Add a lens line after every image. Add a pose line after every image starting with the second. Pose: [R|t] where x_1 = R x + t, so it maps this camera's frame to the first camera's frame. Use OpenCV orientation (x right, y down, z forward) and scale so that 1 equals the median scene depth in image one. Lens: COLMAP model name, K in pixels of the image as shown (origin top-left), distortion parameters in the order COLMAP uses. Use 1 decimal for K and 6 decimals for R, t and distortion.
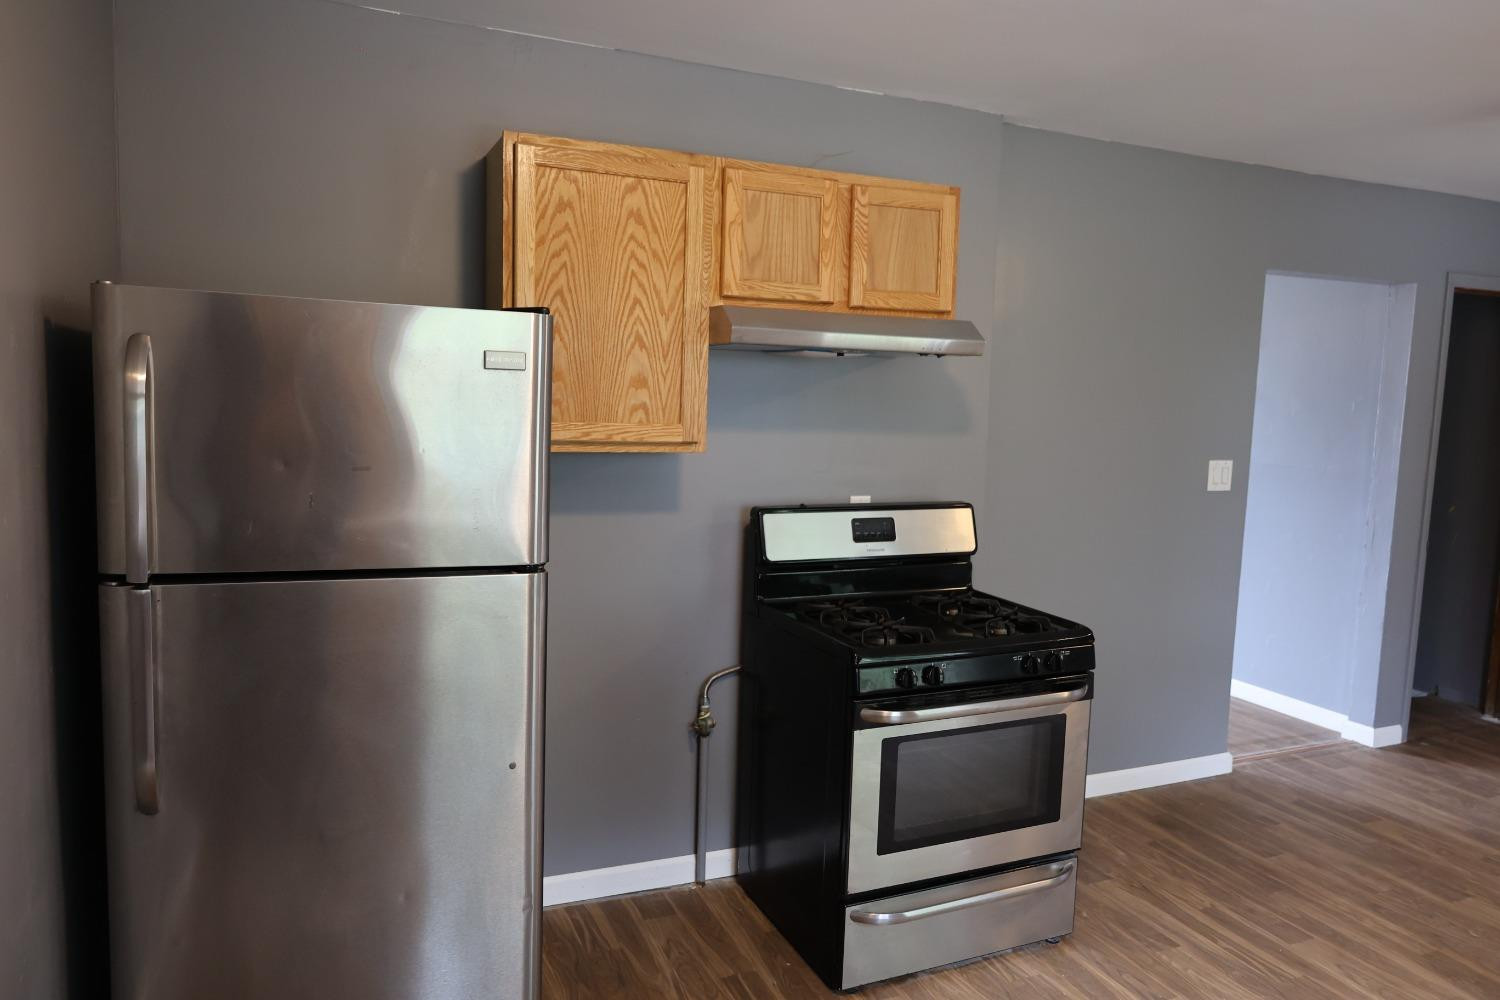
lens RADIAL K [[999.2, 0, 750.1], [0, 999.2, 508.7], [0, 0, 1]] dist [-0.001471, -0.005394]
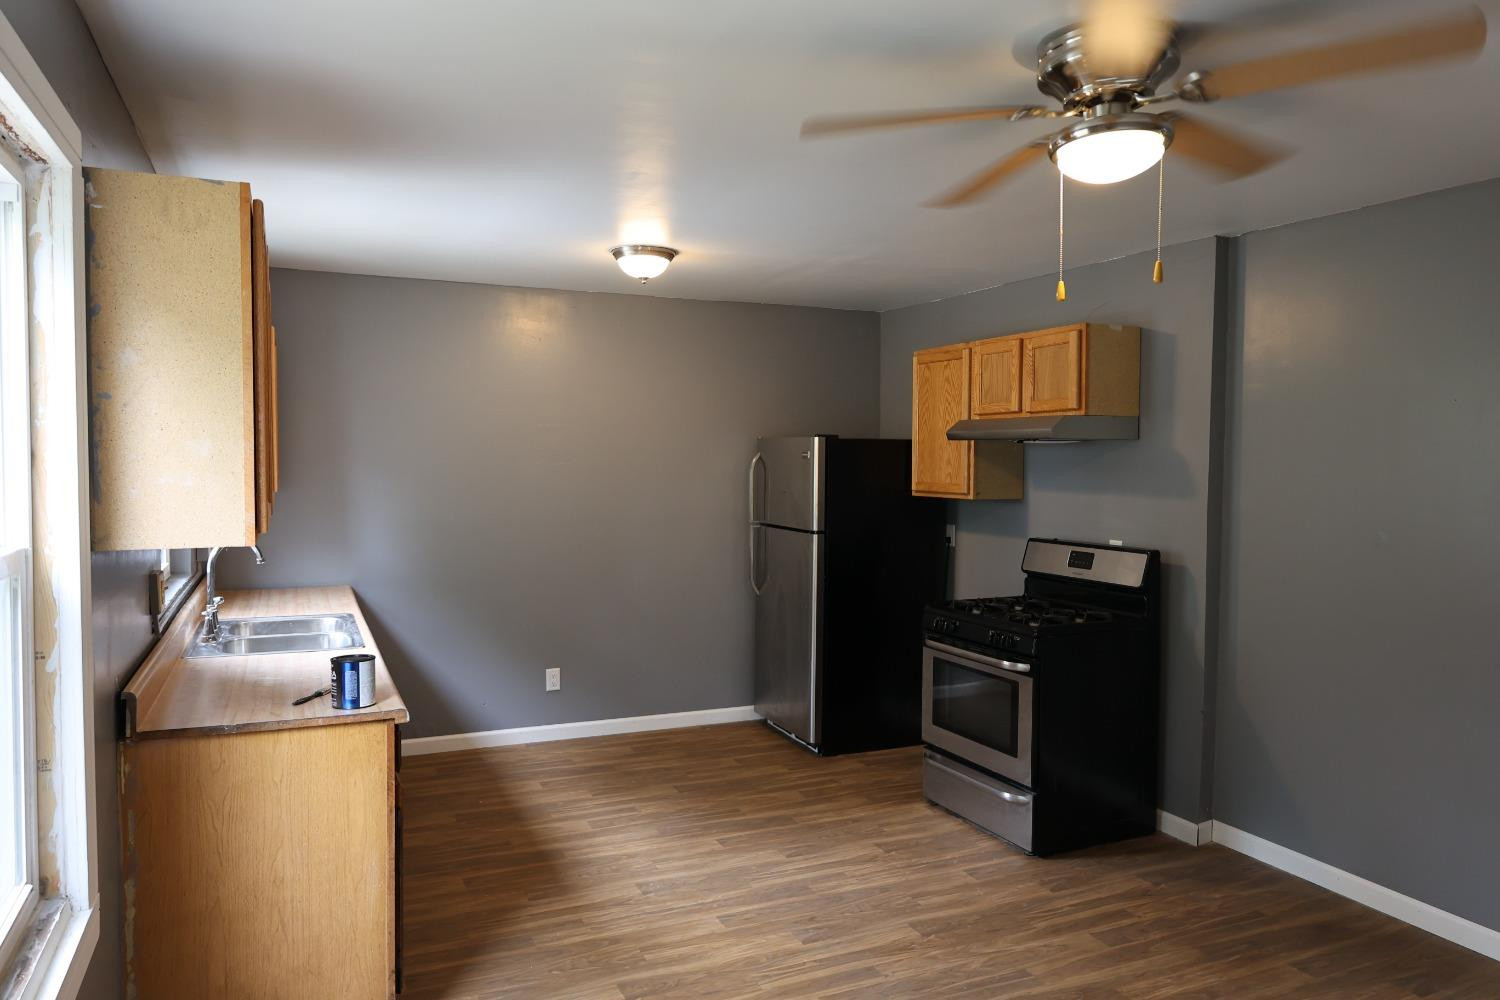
lens RADIAL K [[1022.4, 0, 751.3], [0, 1022.4, 509.2], [0, 0, 1]] dist [-0.013788, -0.000196]
pose [[0.017557, 0.024178, -0.999553, 1.715035], [-0.118003, 0.992771, 0.021941, -0.030521], [0.992858, 0.117566, 0.020283, 0.534052]]
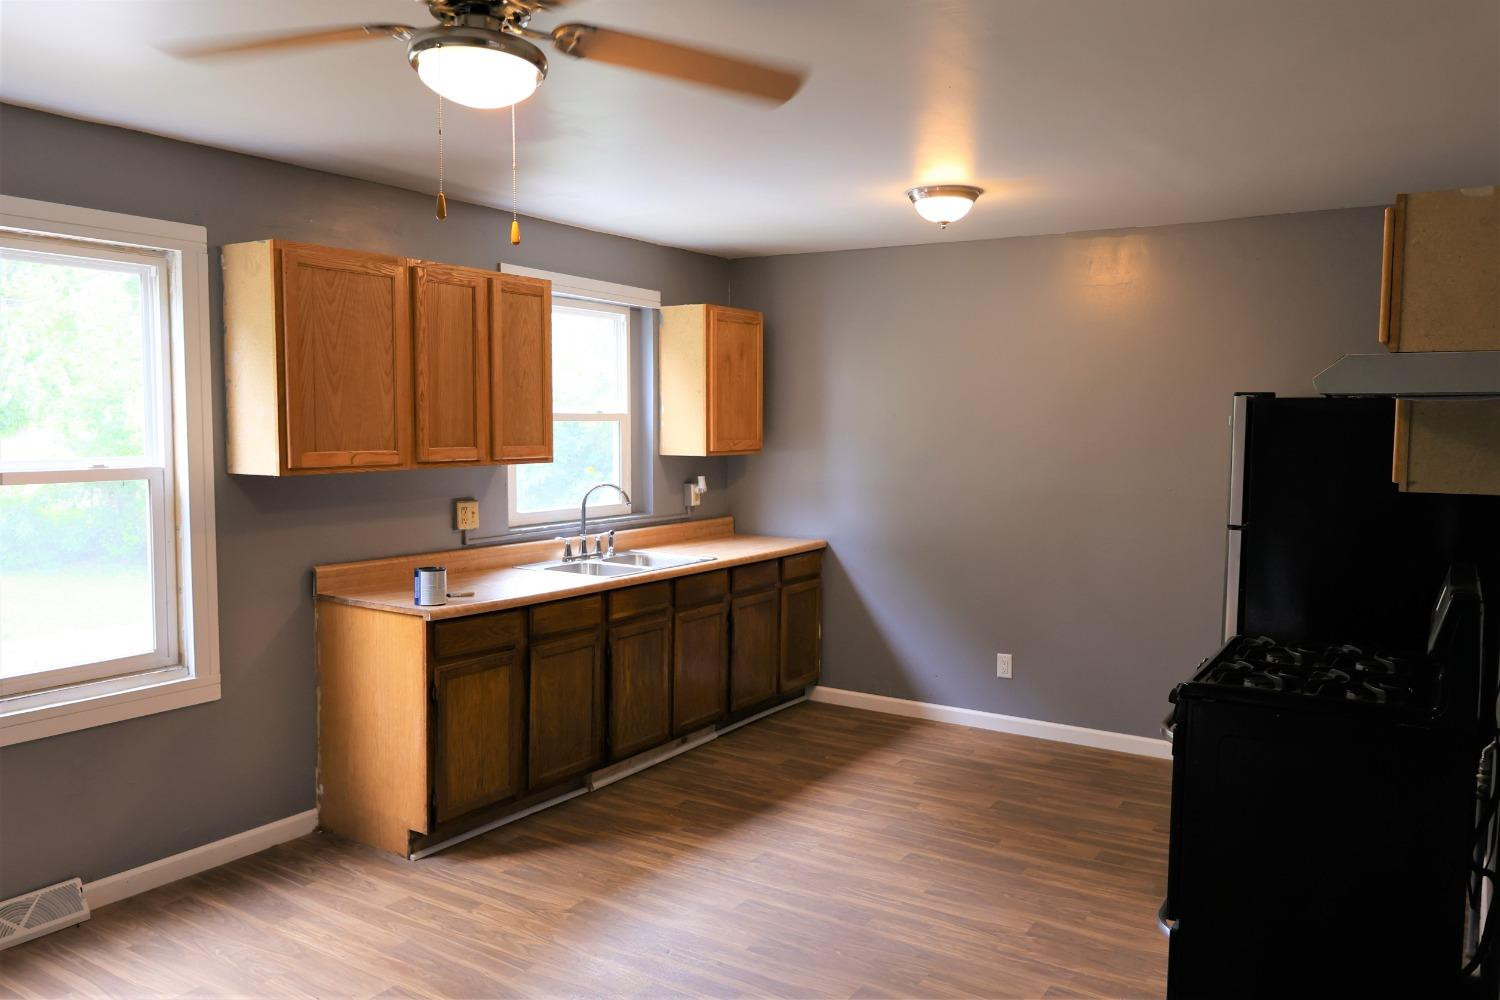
lens RADIAL K [[1112.0, 0, 750.0], [0, 1112.0, 500.0], [0, 0, 1]] dist [-0.019556, 0.000342]
pose [[-0.828575, 0.009115, -0.559804, 1.389673], [-0.091086, 0.984352, 0.150845, -0.115543], [0.552419, 0.175977, -0.814779, 1.188043]]
